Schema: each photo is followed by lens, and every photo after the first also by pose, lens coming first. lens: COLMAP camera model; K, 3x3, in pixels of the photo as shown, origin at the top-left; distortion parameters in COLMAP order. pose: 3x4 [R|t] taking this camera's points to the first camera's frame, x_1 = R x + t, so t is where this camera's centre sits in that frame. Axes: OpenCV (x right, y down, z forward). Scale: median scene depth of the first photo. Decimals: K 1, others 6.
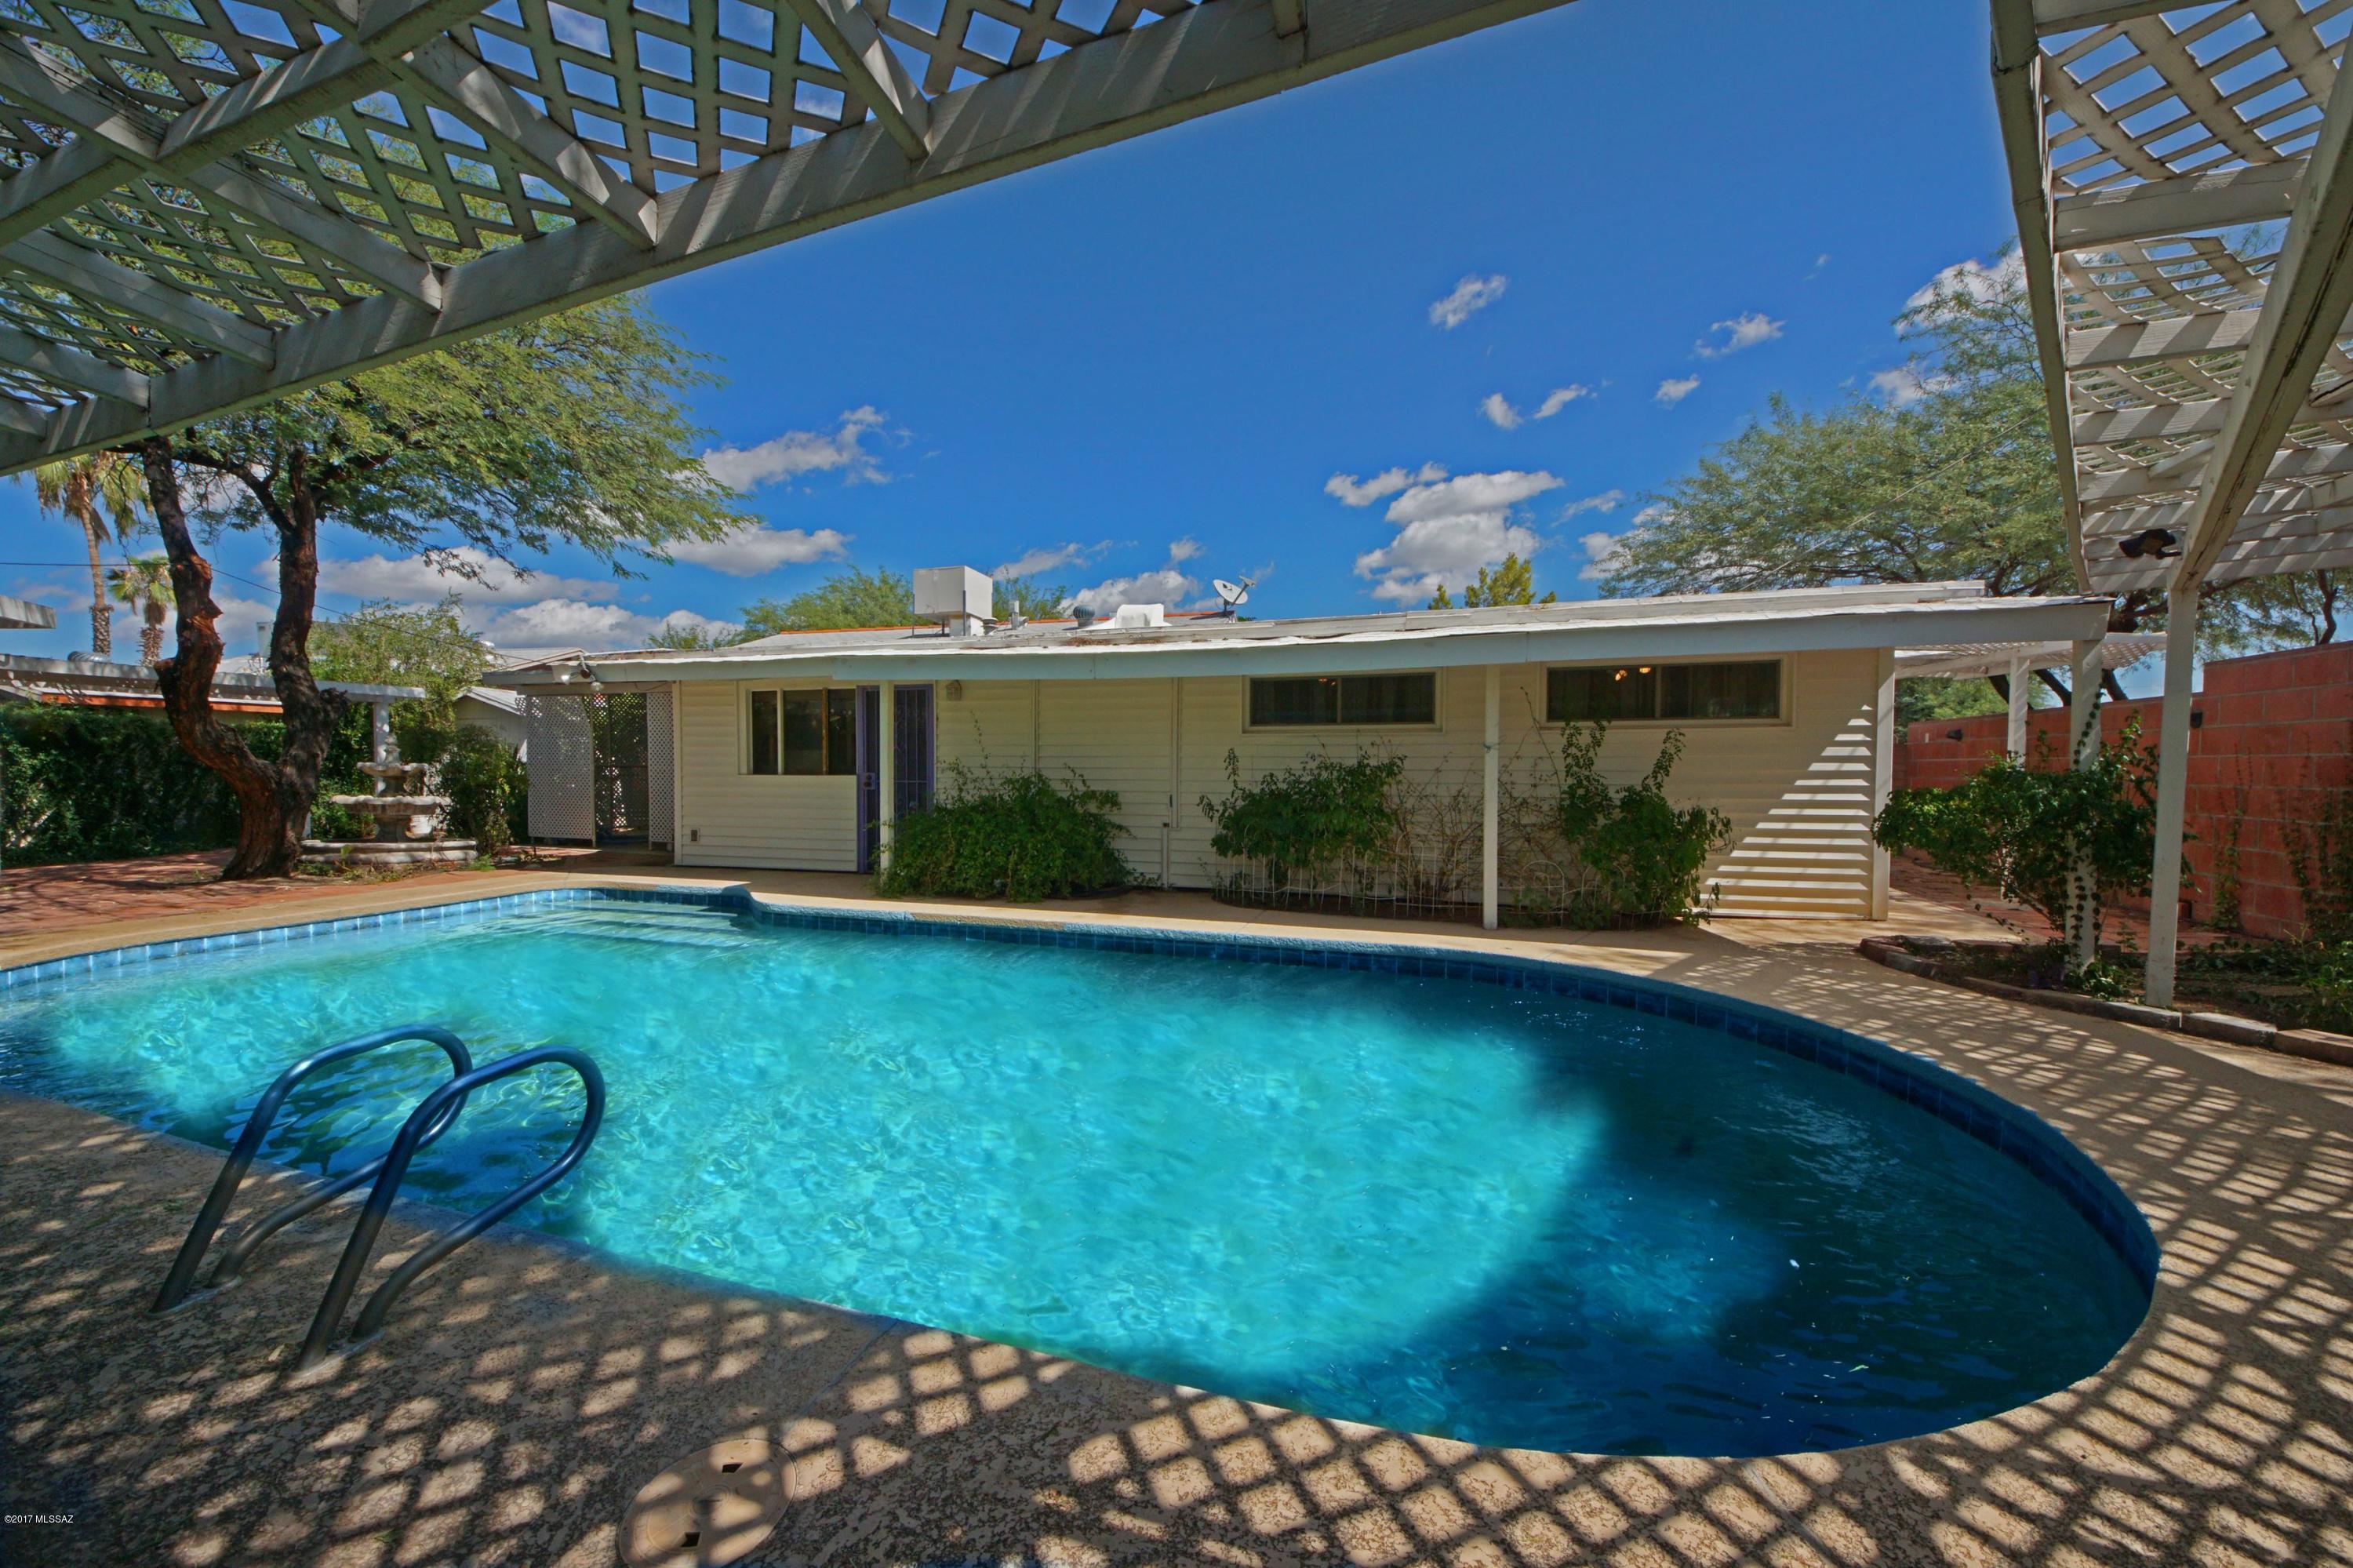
lens RADIAL K [[837.2, 0, 1138.3], [0, 837.2, 760.6], [0, 0, 1]] dist [0.017138, -0.000394]
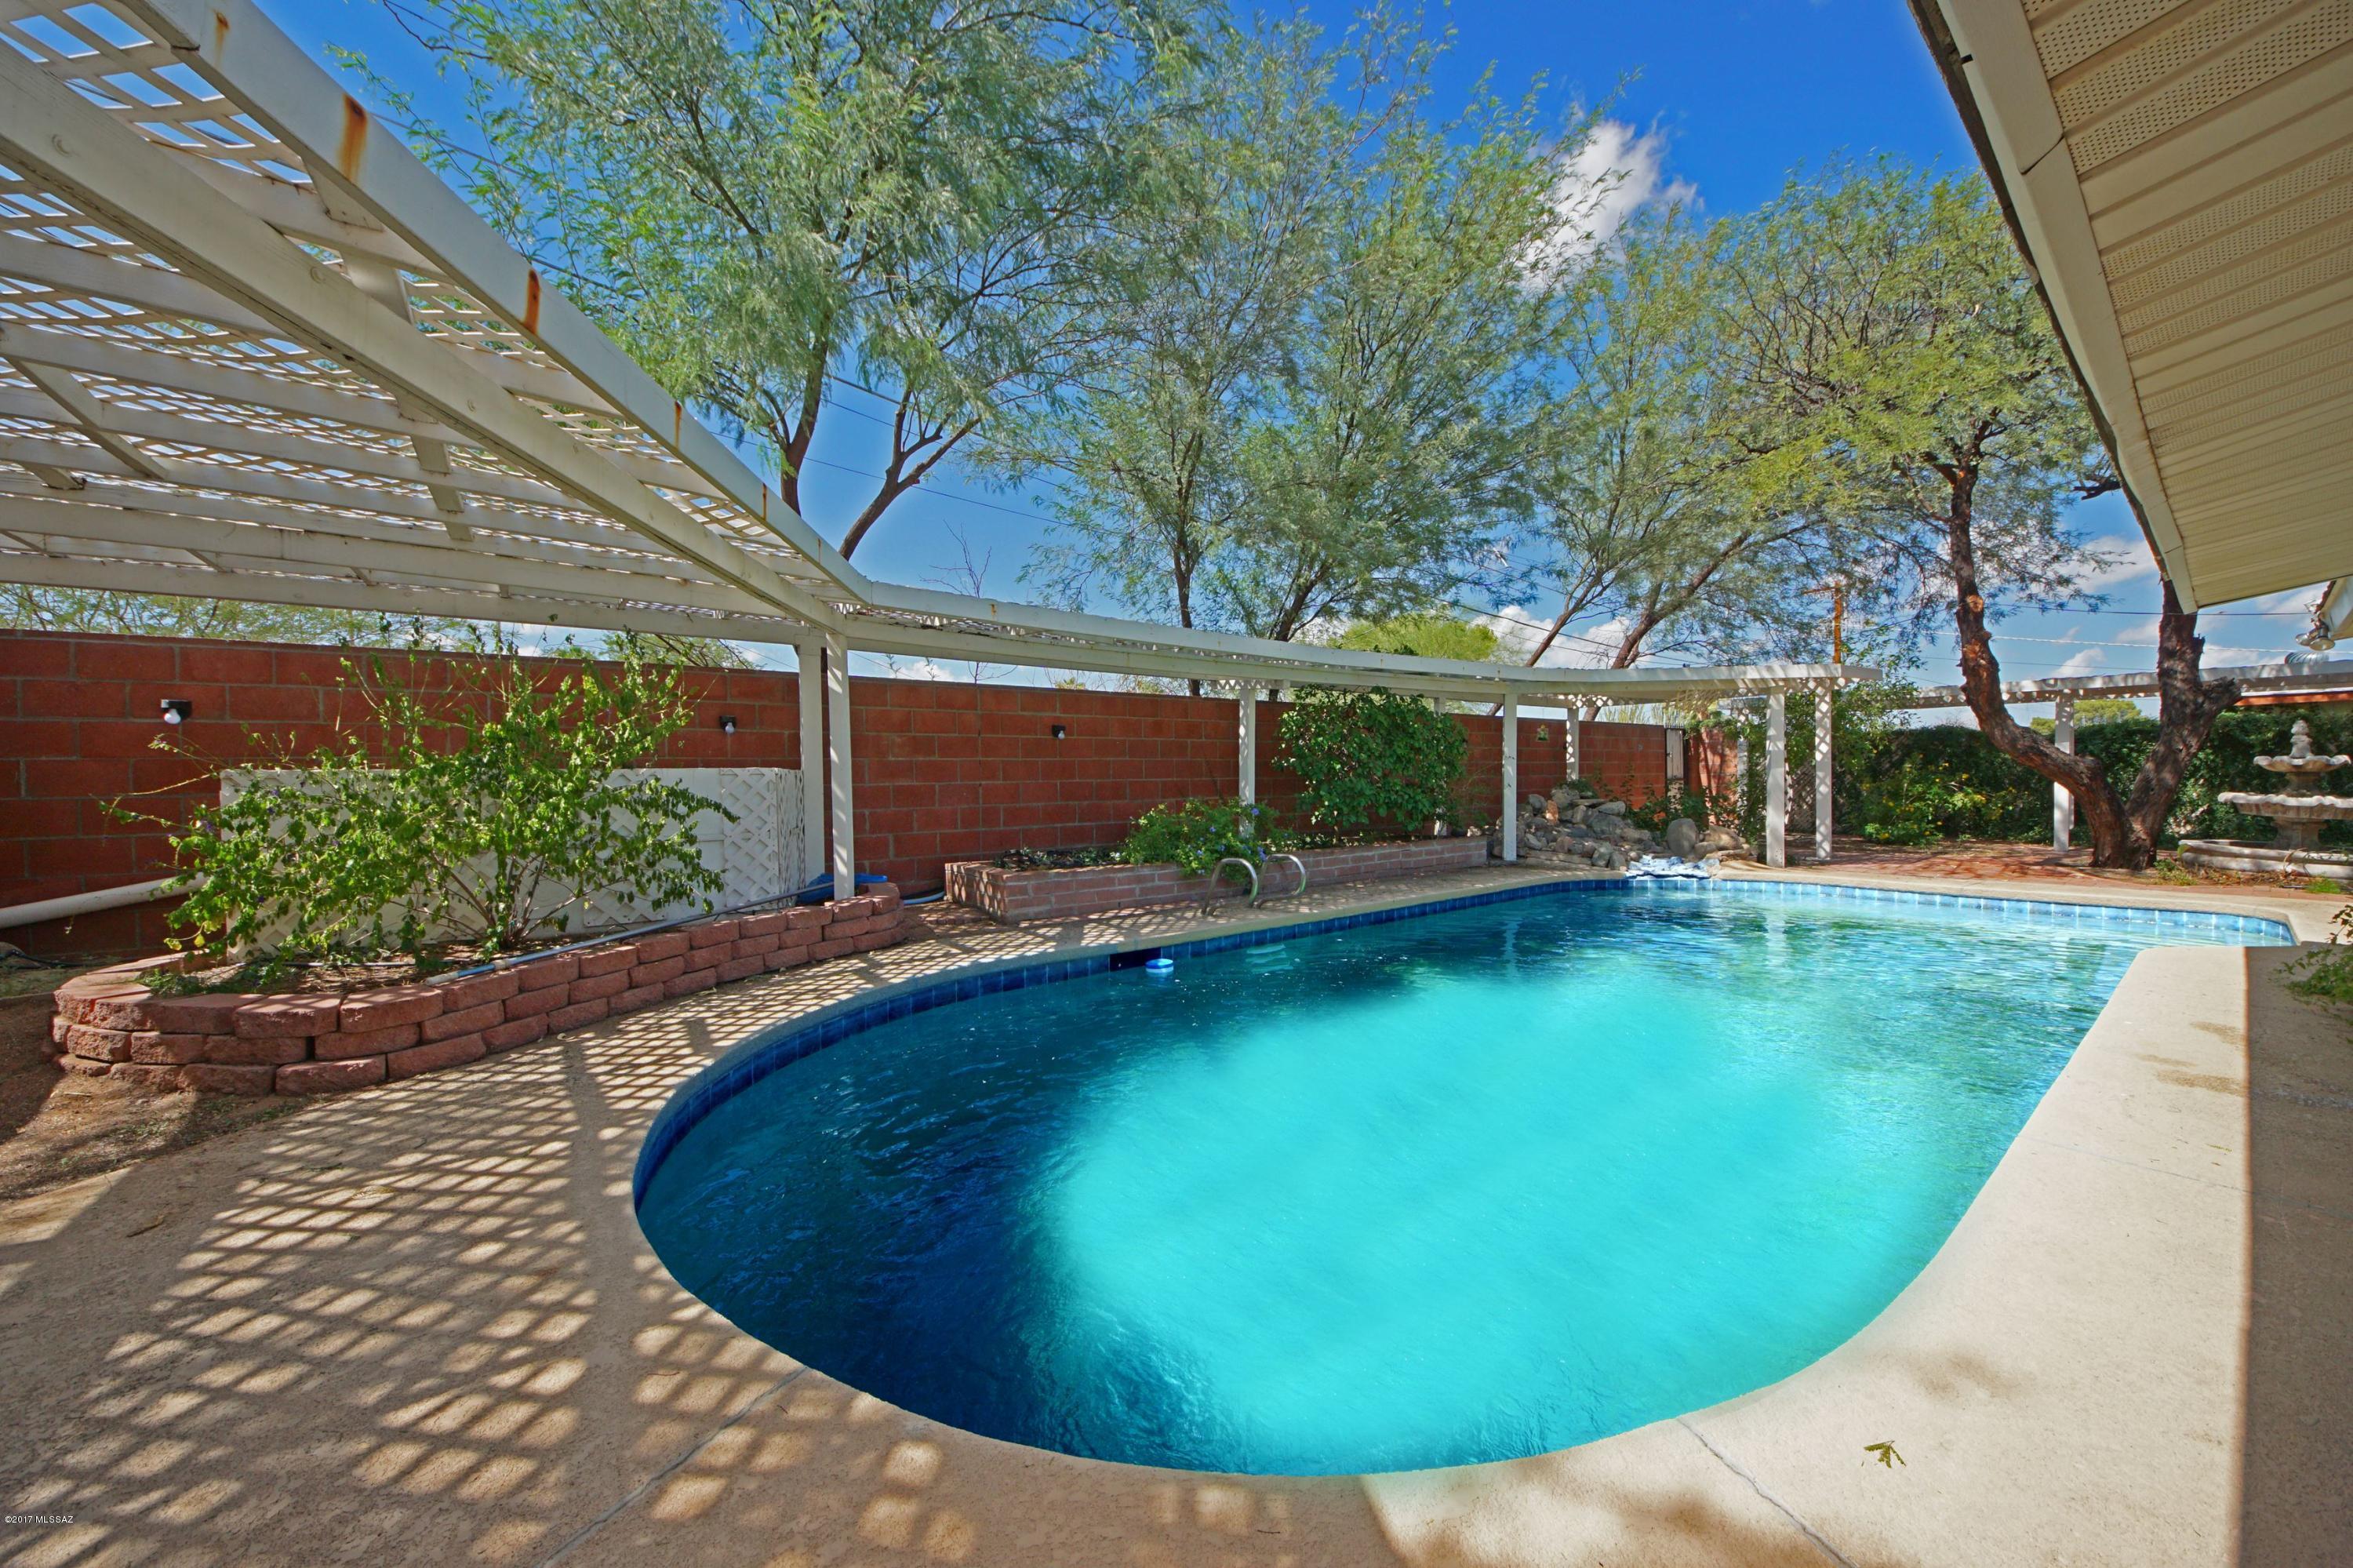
lens RADIAL K [[837.2, 0, 1172.5], [0, 837.2, 790.2], [0, 0, 1]] dist [0.017138, -0.000394]
pose [[-0.547491, 0.007492, -0.836778, 1.190250], [0.011543, 0.999932, 0.001401, 0.066146], [0.836732, -0.008892, -0.547540, 1.510429]]
